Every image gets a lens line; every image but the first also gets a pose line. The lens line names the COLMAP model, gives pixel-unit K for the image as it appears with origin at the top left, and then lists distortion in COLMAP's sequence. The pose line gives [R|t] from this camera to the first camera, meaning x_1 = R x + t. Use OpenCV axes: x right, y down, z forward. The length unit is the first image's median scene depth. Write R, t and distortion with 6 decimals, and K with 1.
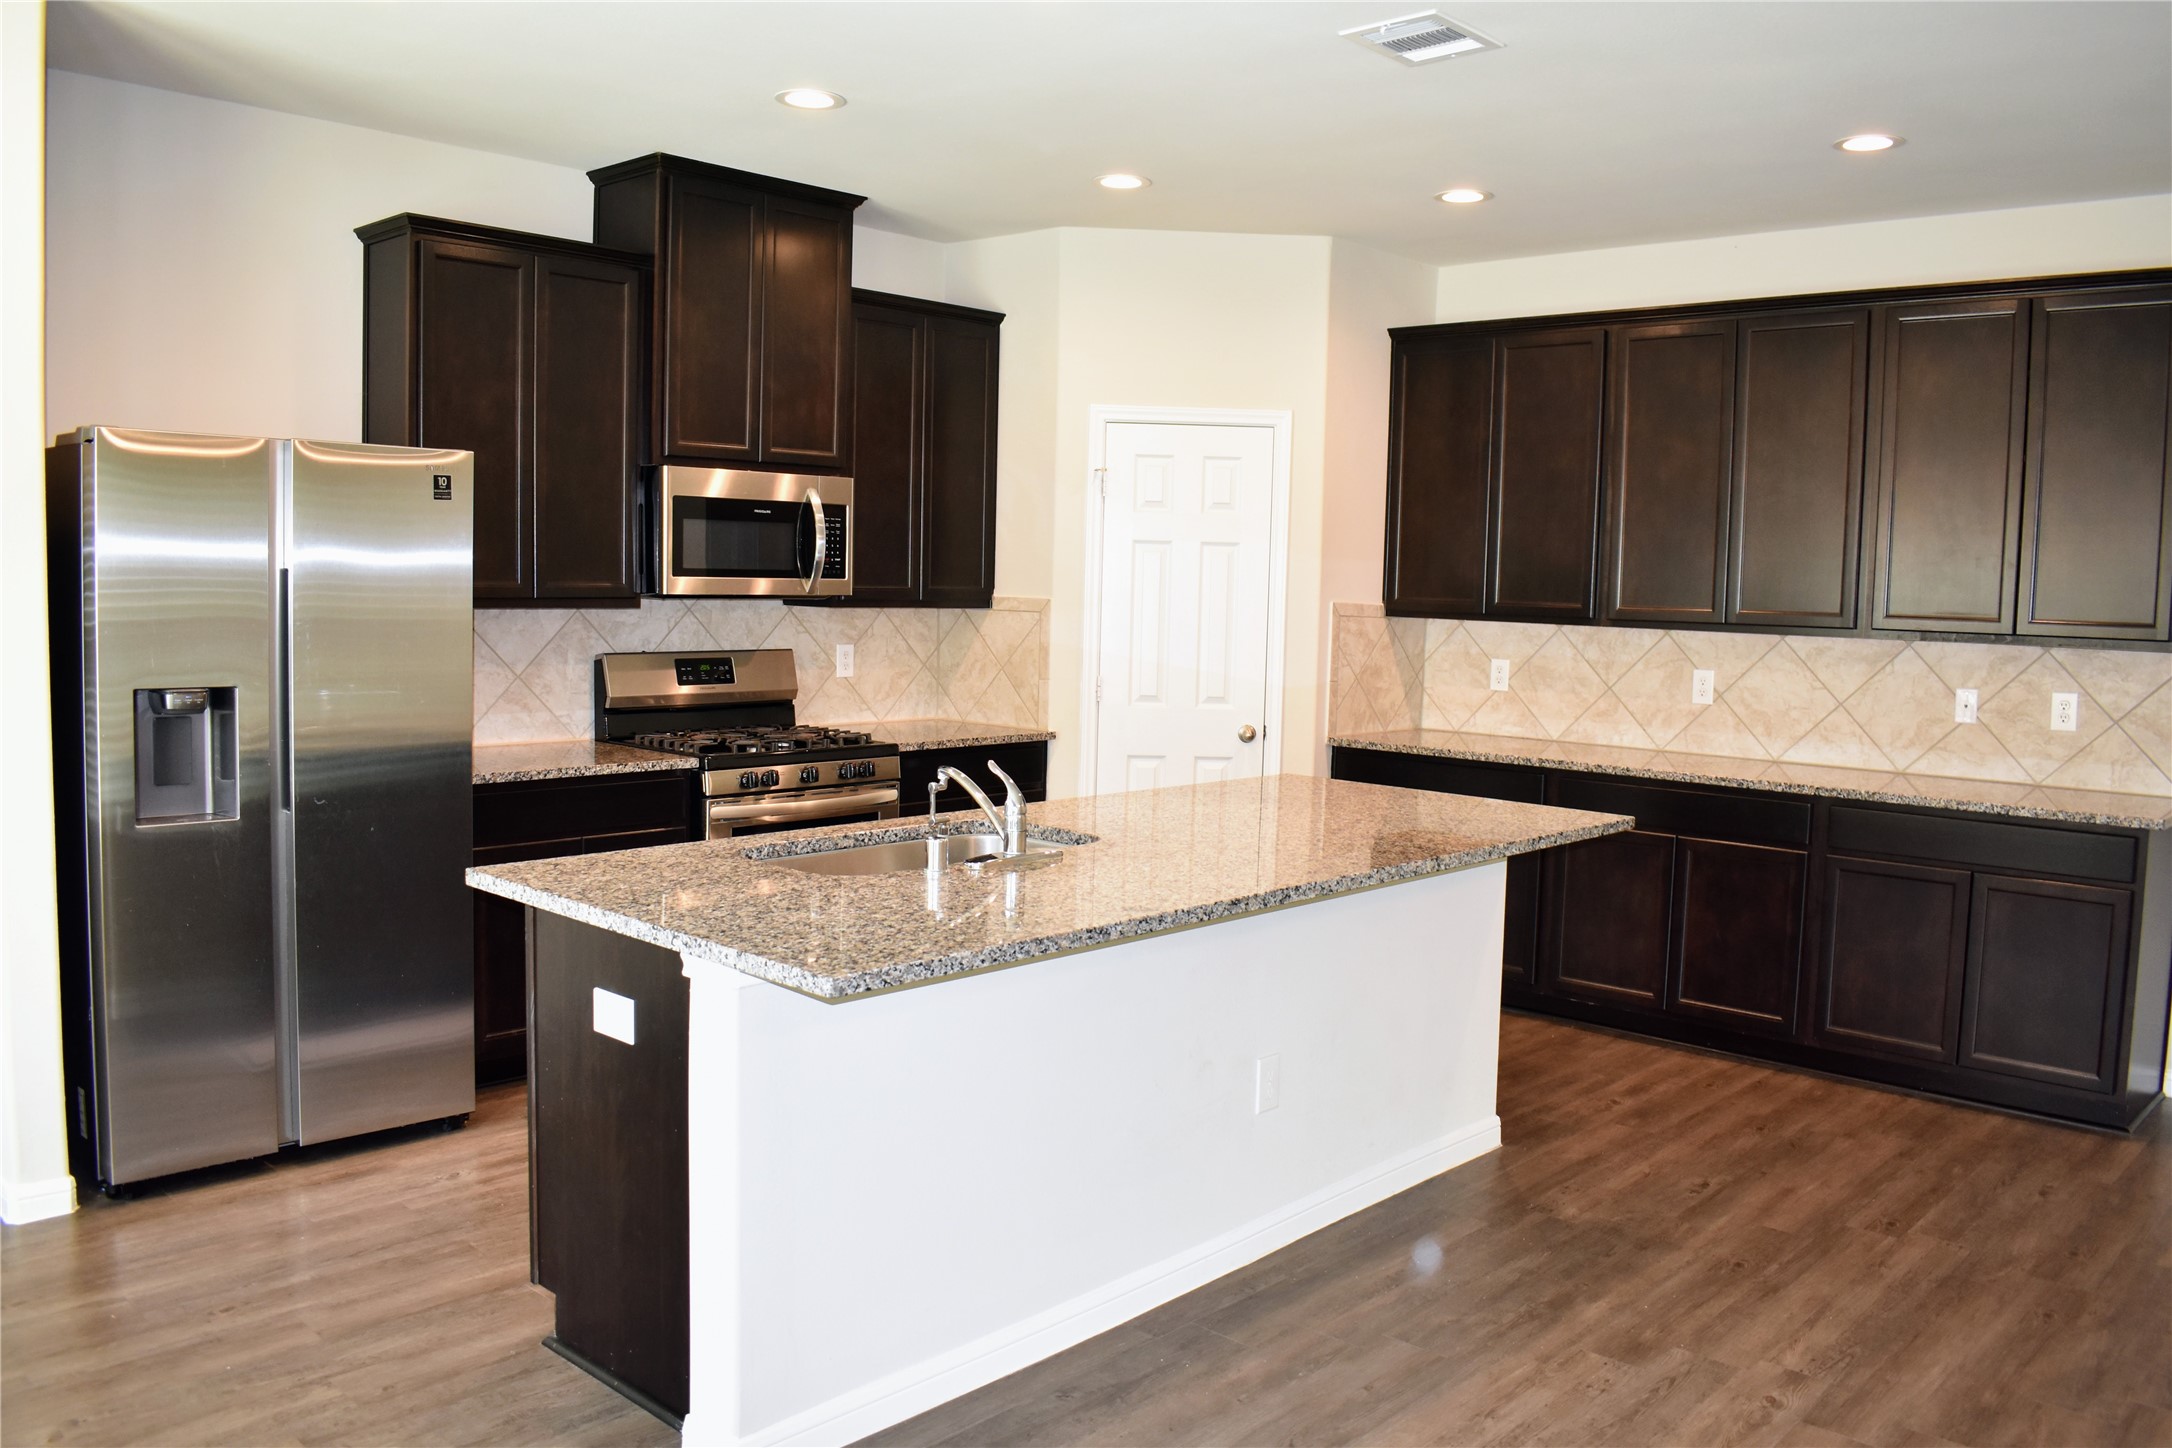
lens RADIAL K [[1703.1, 0, 1083.5], [0, 1703.1, 723.5], [0, 0, 1]] dist [-0.089719, 0.003789]
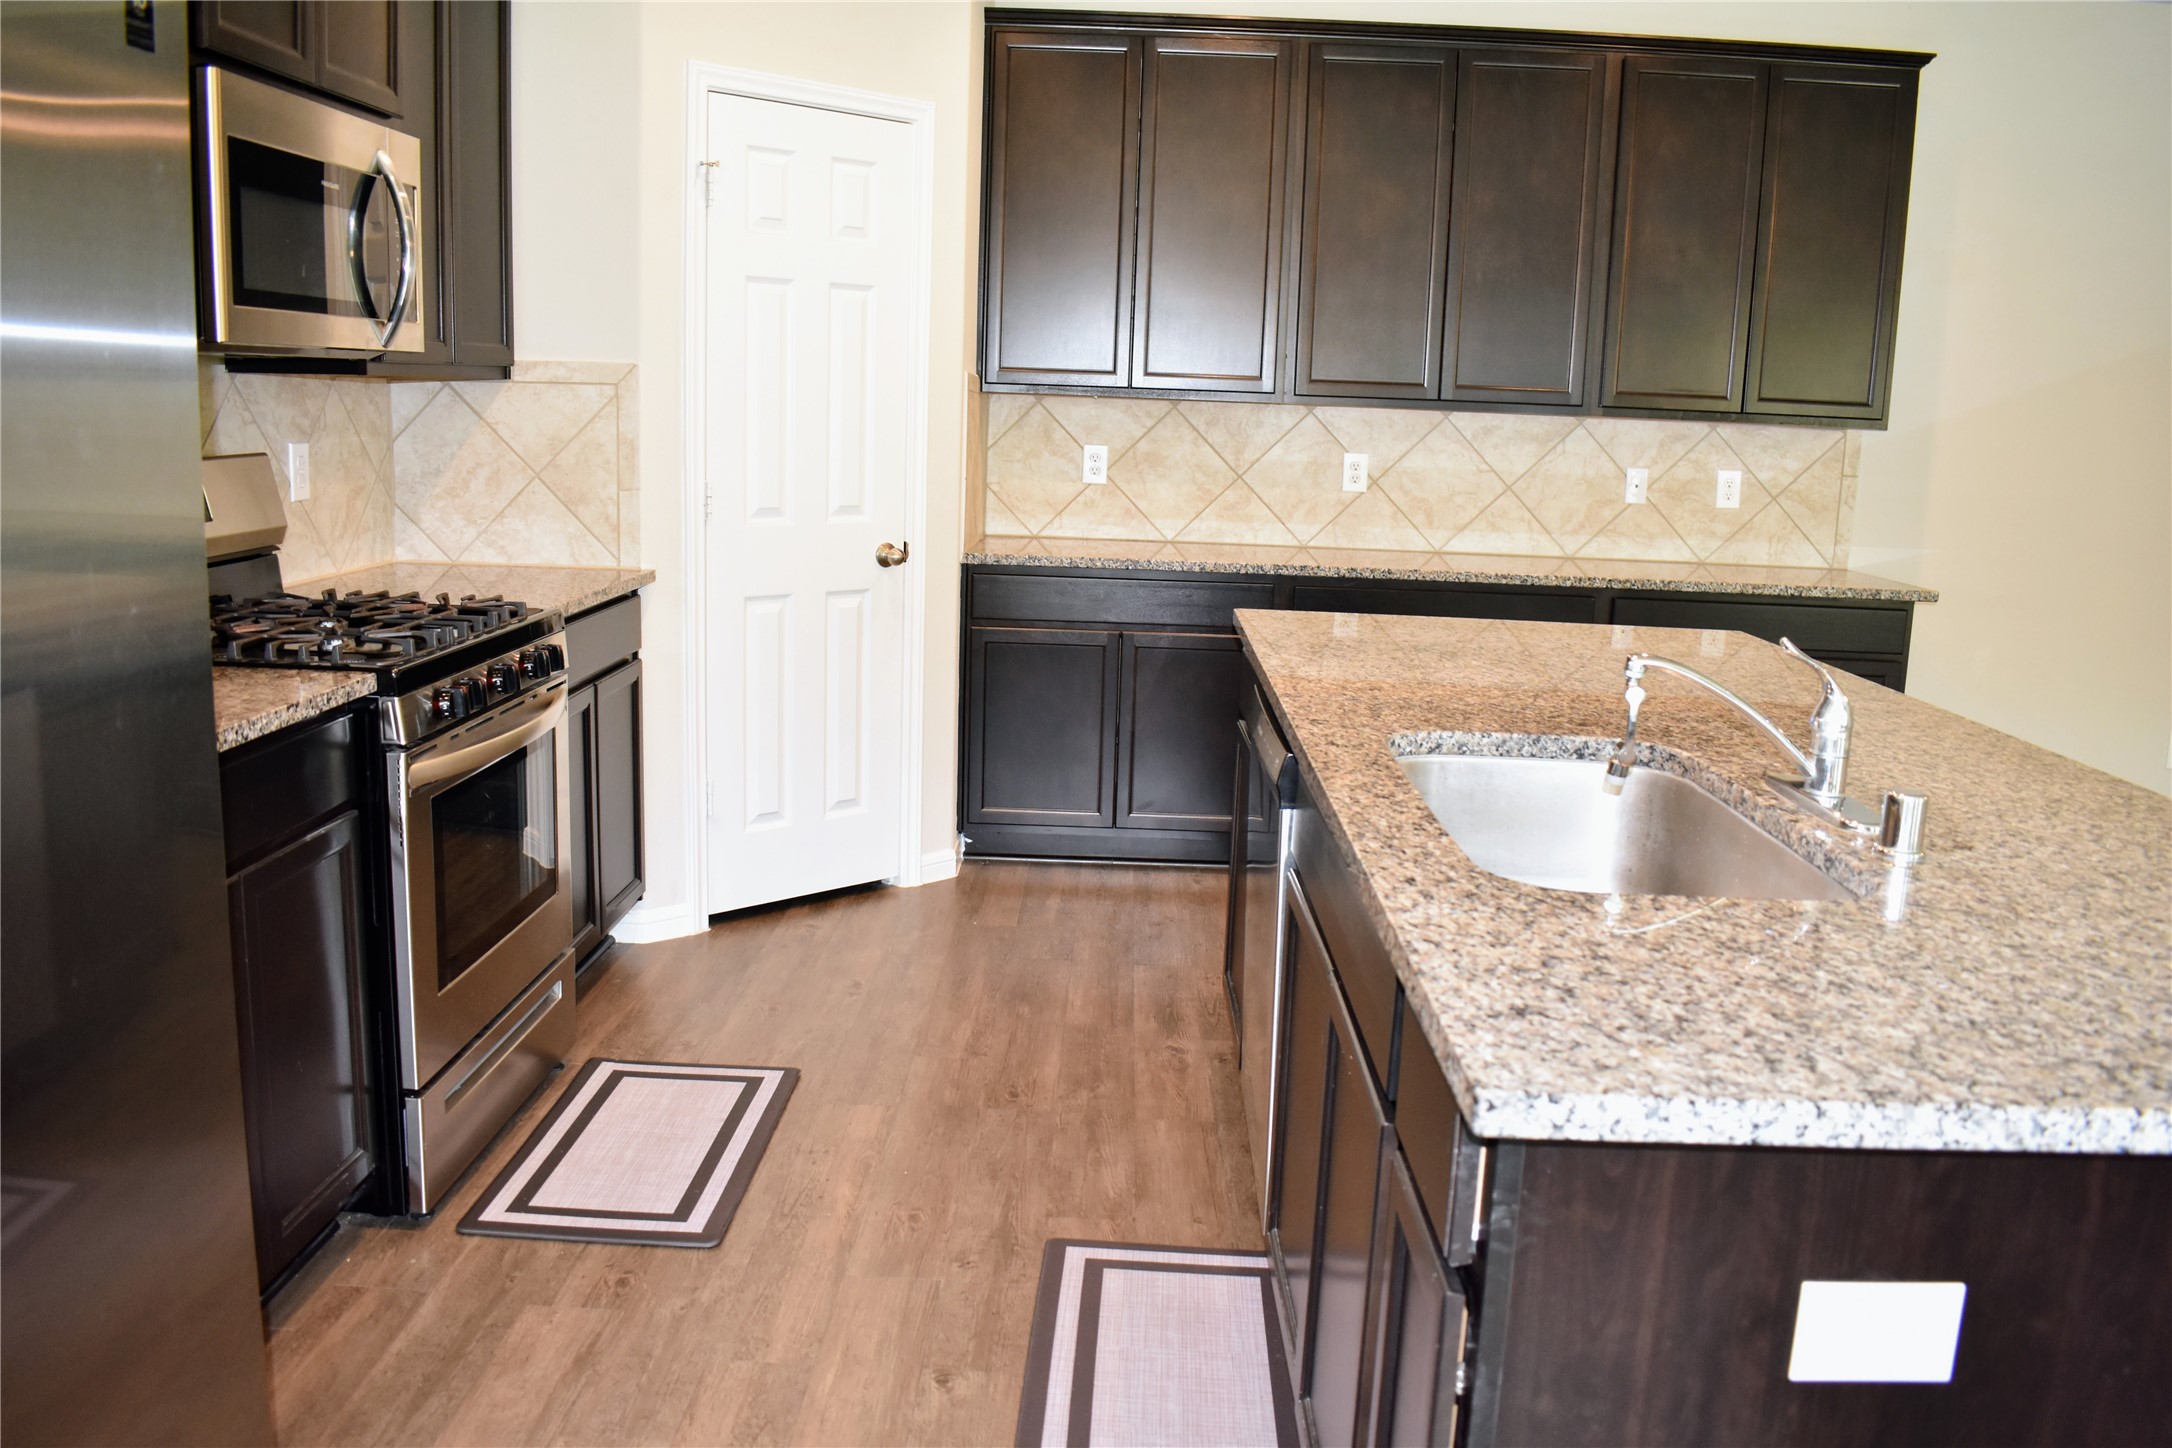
lens RADIAL K [[1703.1, 0, 1090.3], [0, 1703.1, 727.6], [0, 0, 1]] dist [-0.089719, 0.003789]
pose [[0.744429, -0.125161, 0.655866, -0.356408], [0.040807, 0.988966, 0.142410, -0.022804], [-0.666454, -0.079250, 0.741322, 0.439525]]
